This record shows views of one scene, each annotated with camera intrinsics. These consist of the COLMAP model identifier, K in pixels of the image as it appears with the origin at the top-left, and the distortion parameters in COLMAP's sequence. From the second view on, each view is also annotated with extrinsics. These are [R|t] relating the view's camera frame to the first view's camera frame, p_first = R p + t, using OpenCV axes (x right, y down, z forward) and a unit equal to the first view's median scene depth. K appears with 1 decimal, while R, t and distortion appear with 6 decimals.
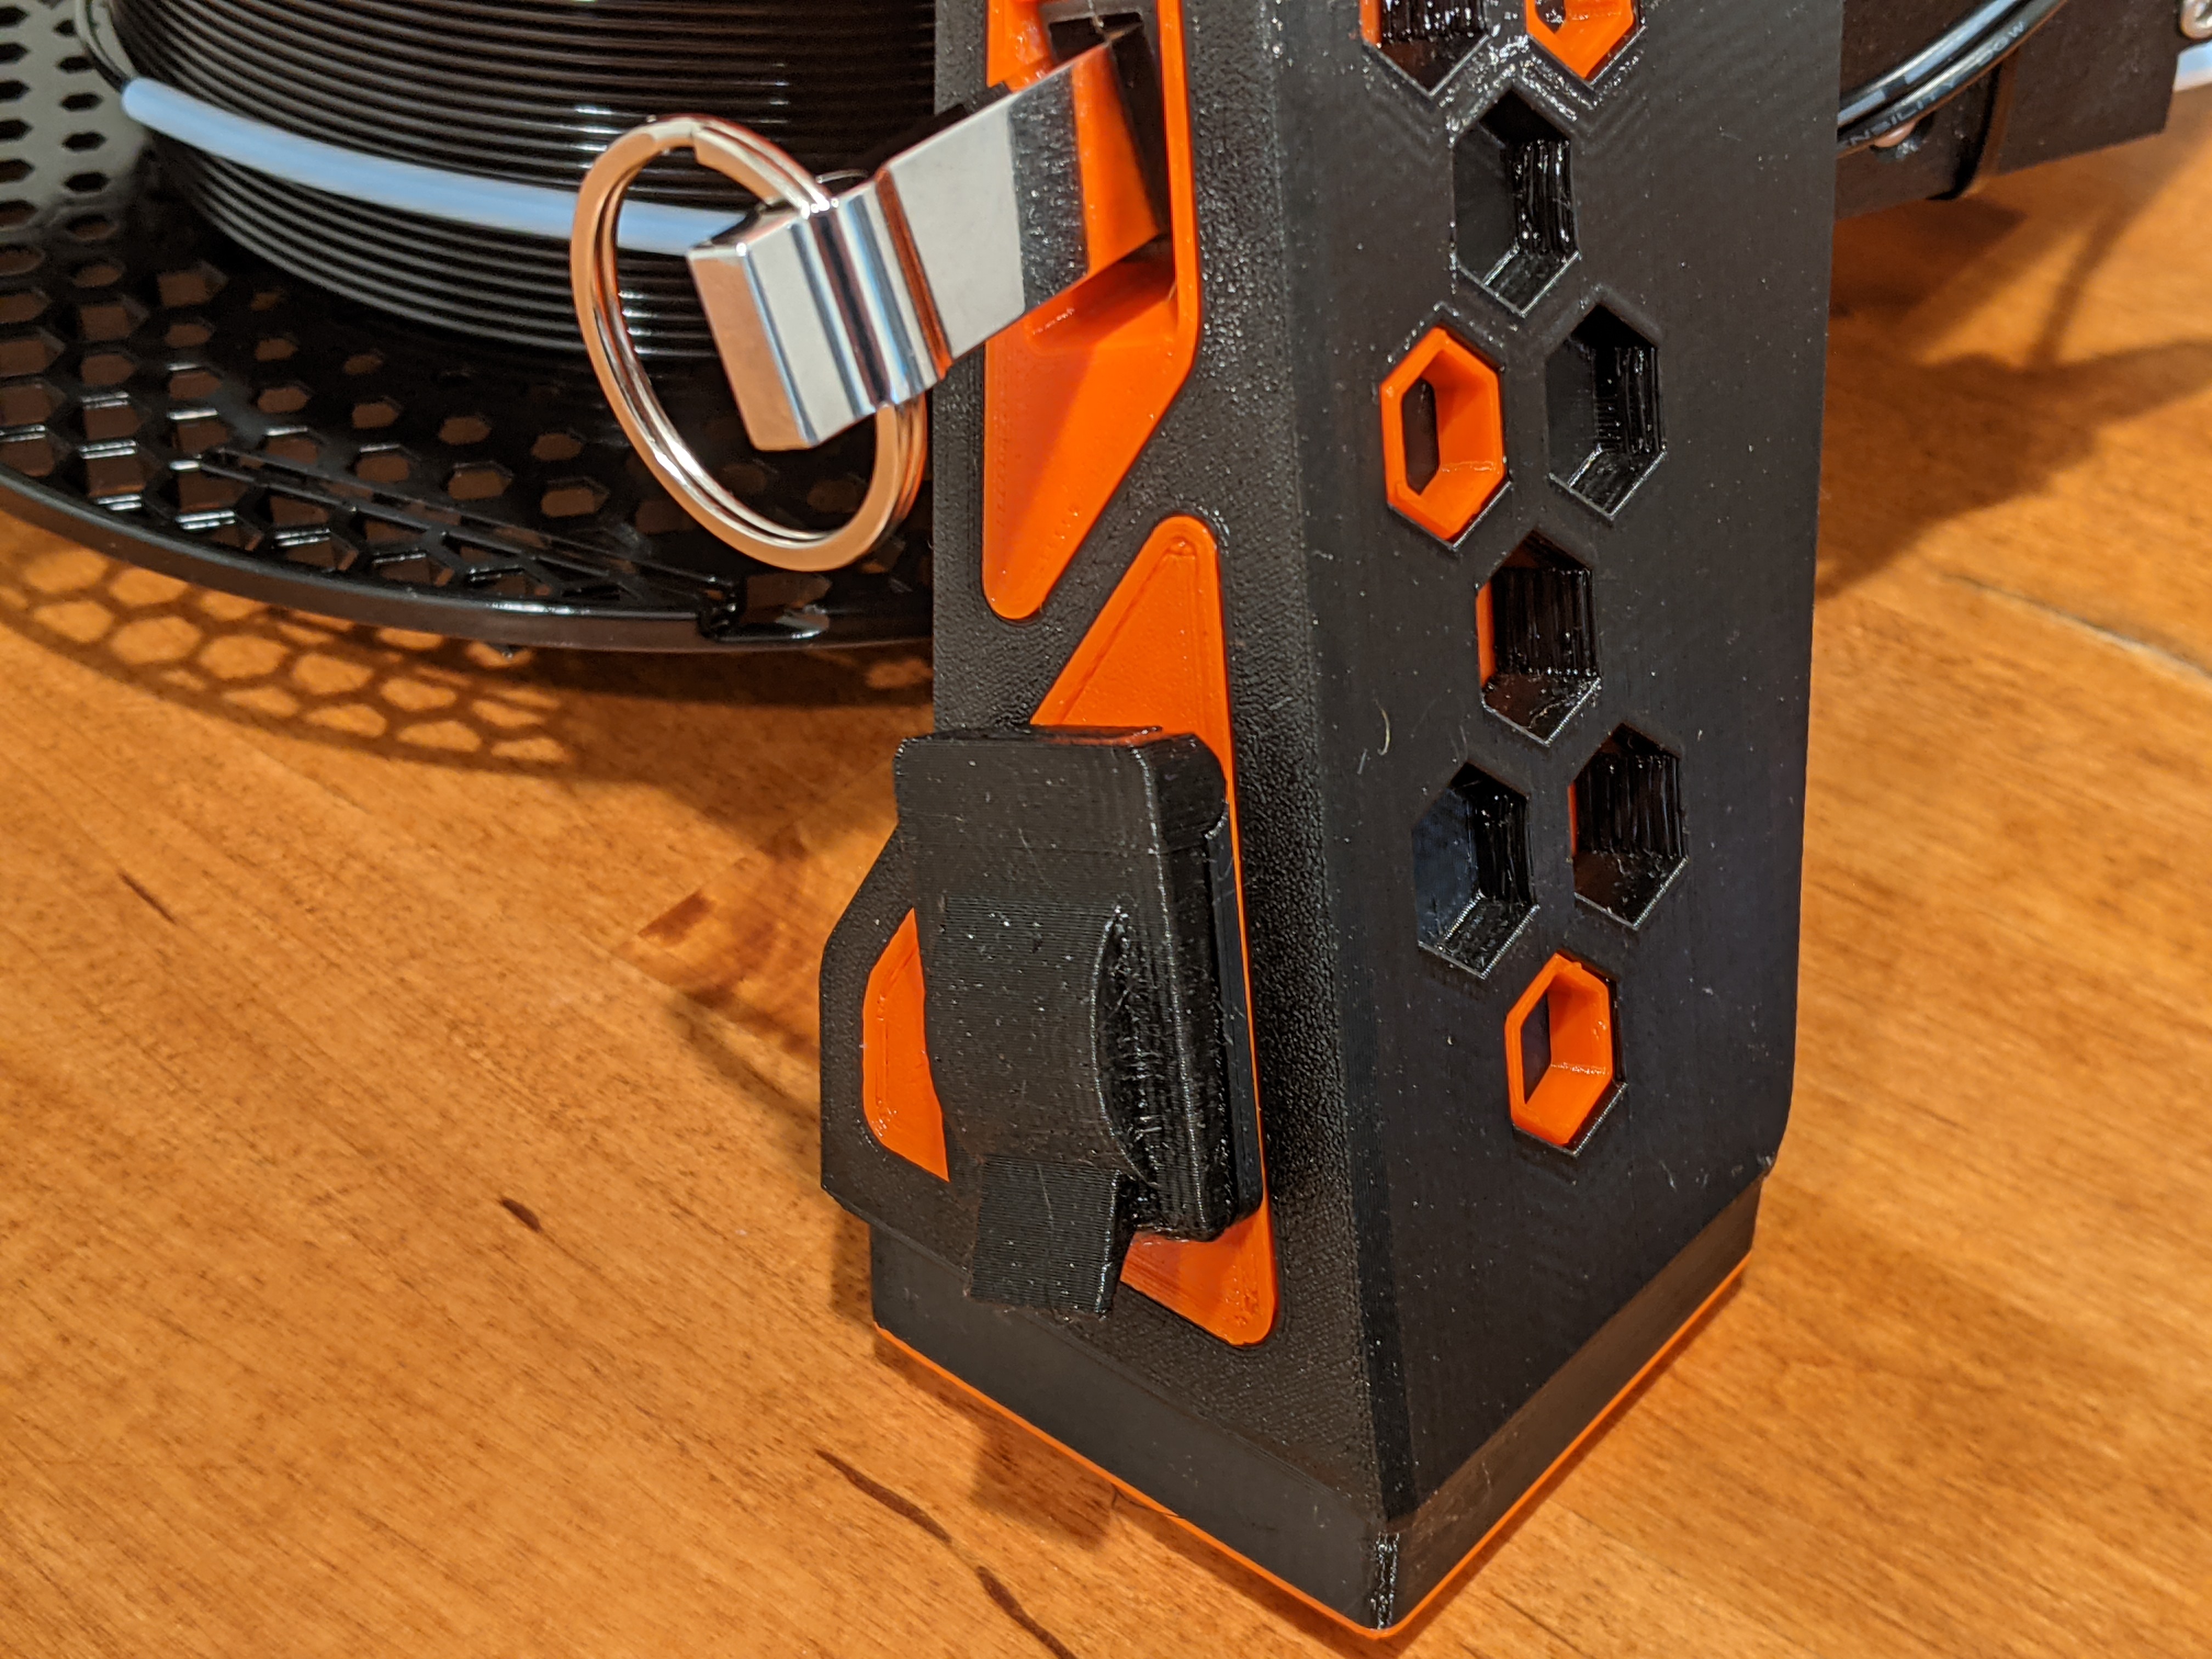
lens RADIAL K [[1750.6, 0, 1106.0], [0, 1750.6, 829.5], [0, 0, 1]] dist [0.047090, -0.080355]
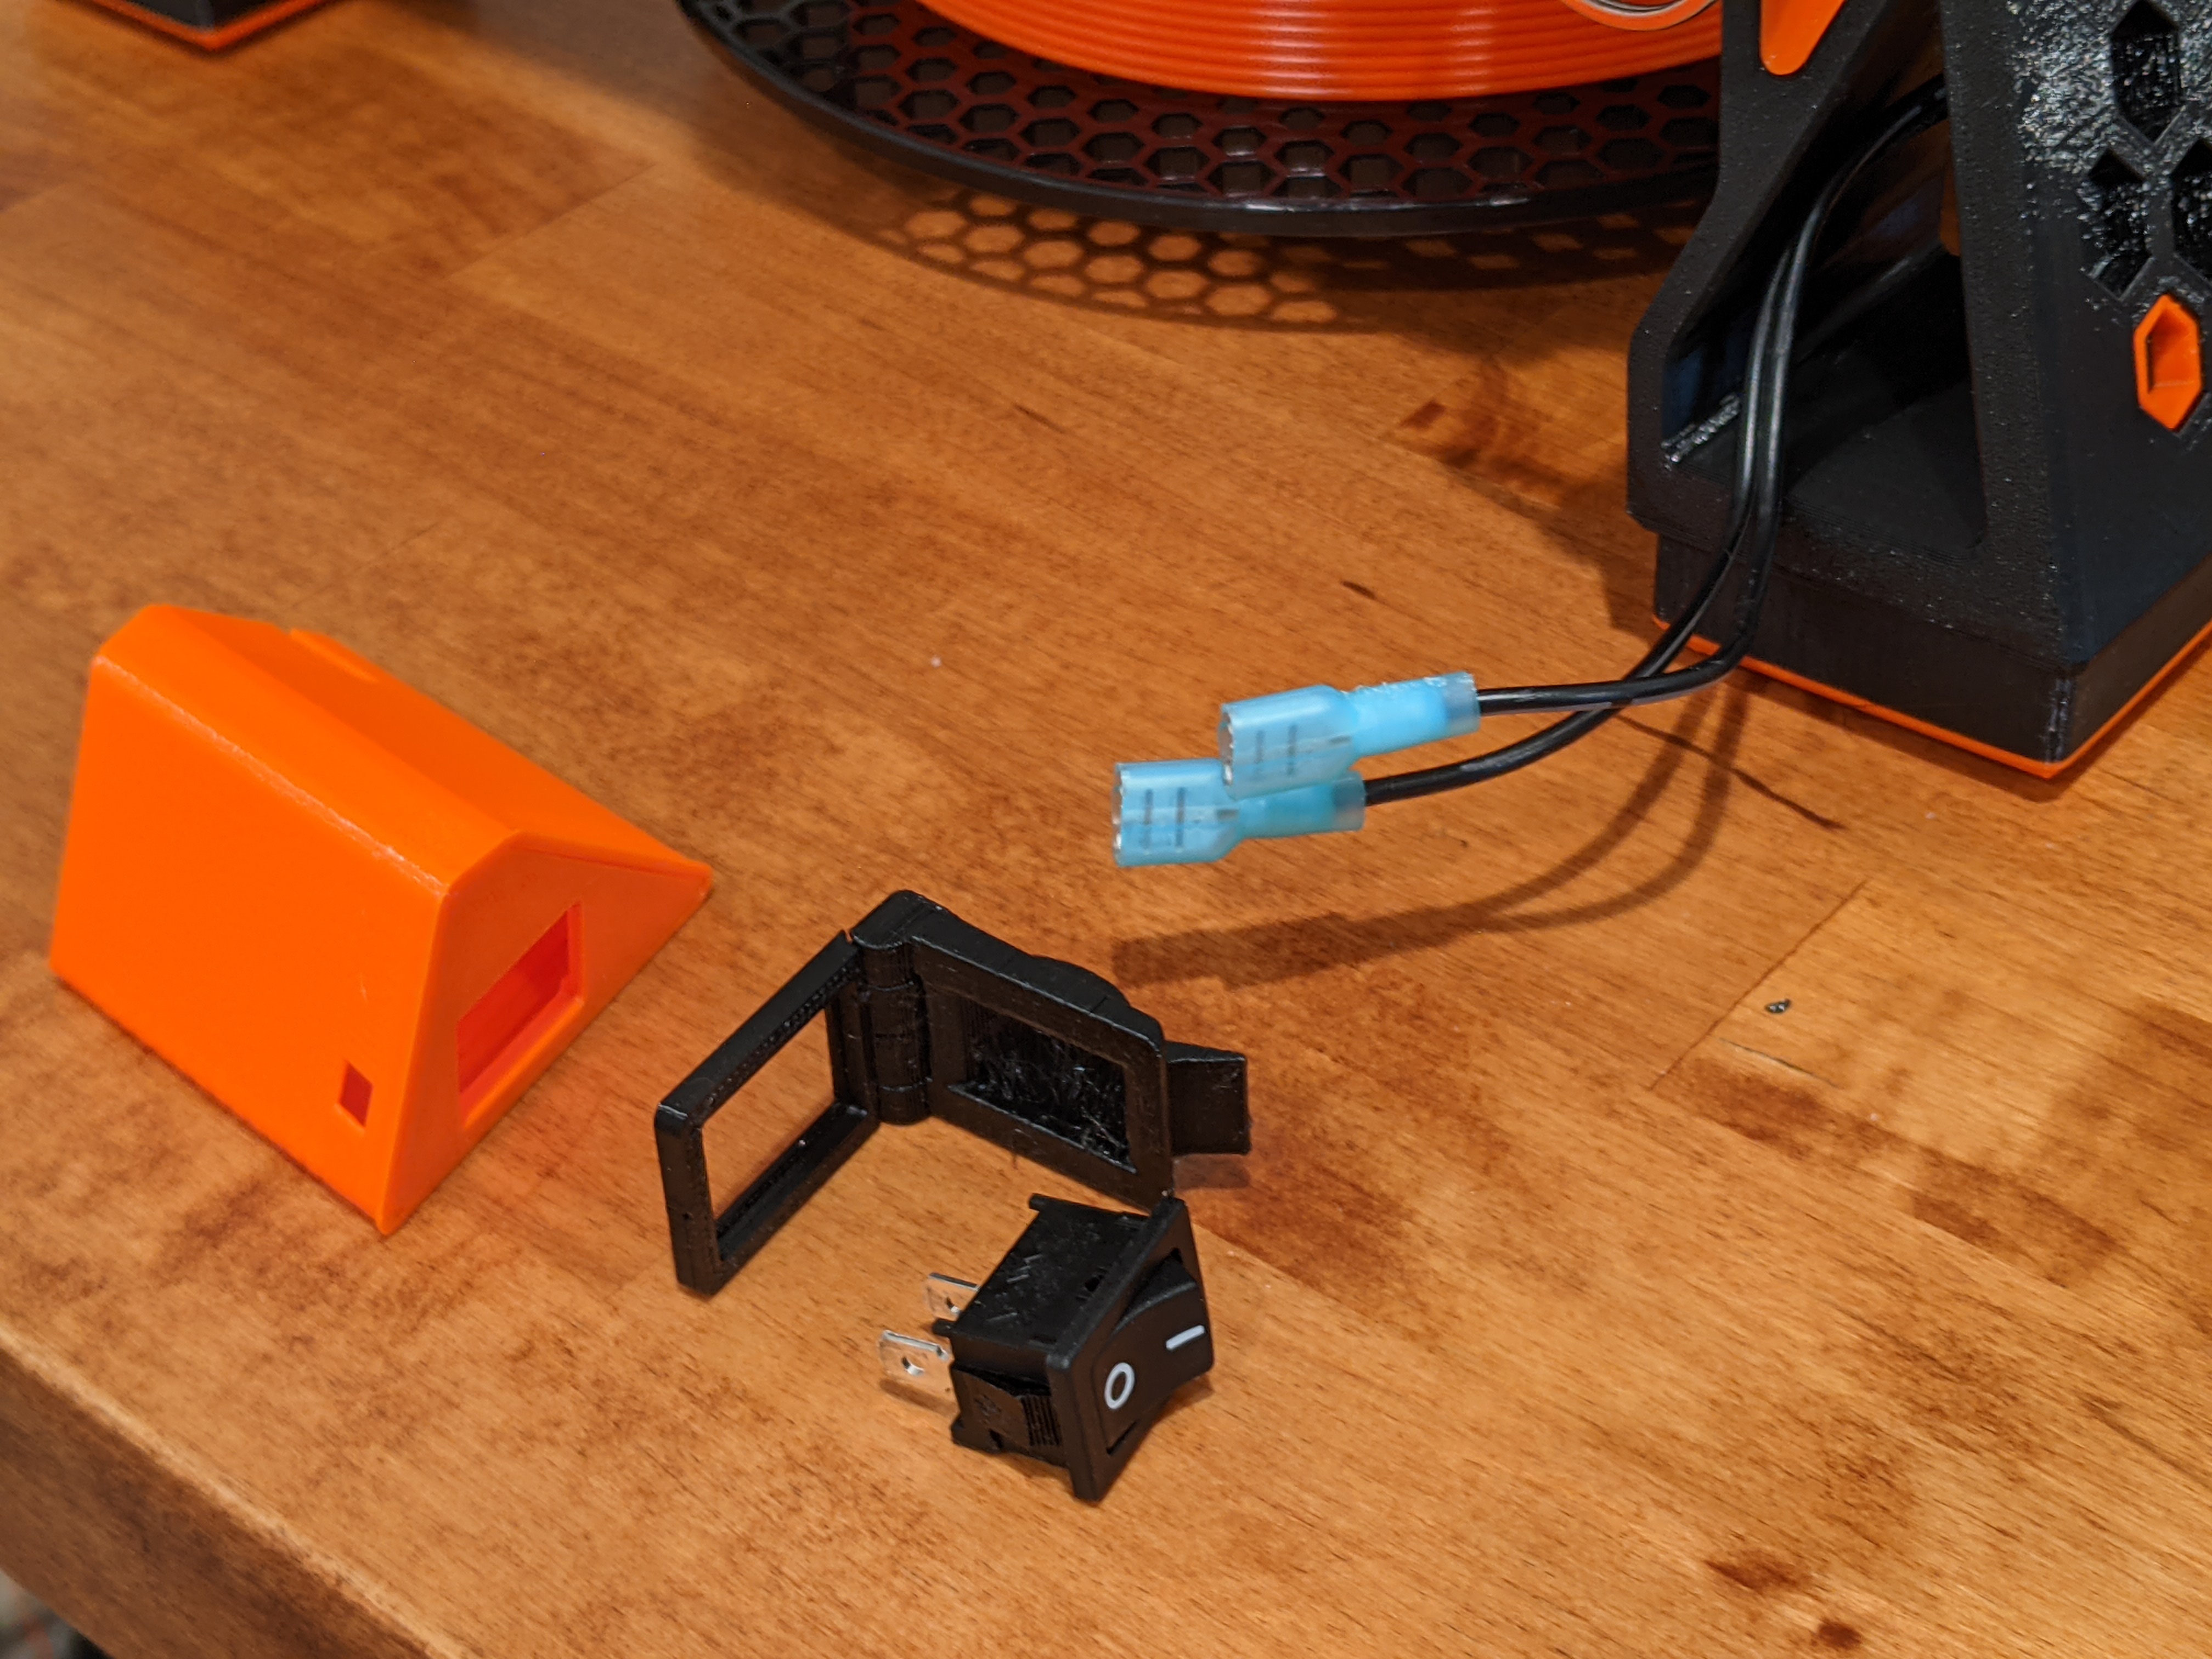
lens RADIAL K [[1750.6, 0, 1106.0], [0, 1750.6, 829.5], [0, 0, 1]] dist [0.047090, -0.080355]
pose [[0.998162, -0.015947, -0.058467, -0.443351], [0.015538, 0.999852, -0.007449, 0.408791], [0.058577, 0.006527, 0.998262, -0.434492]]
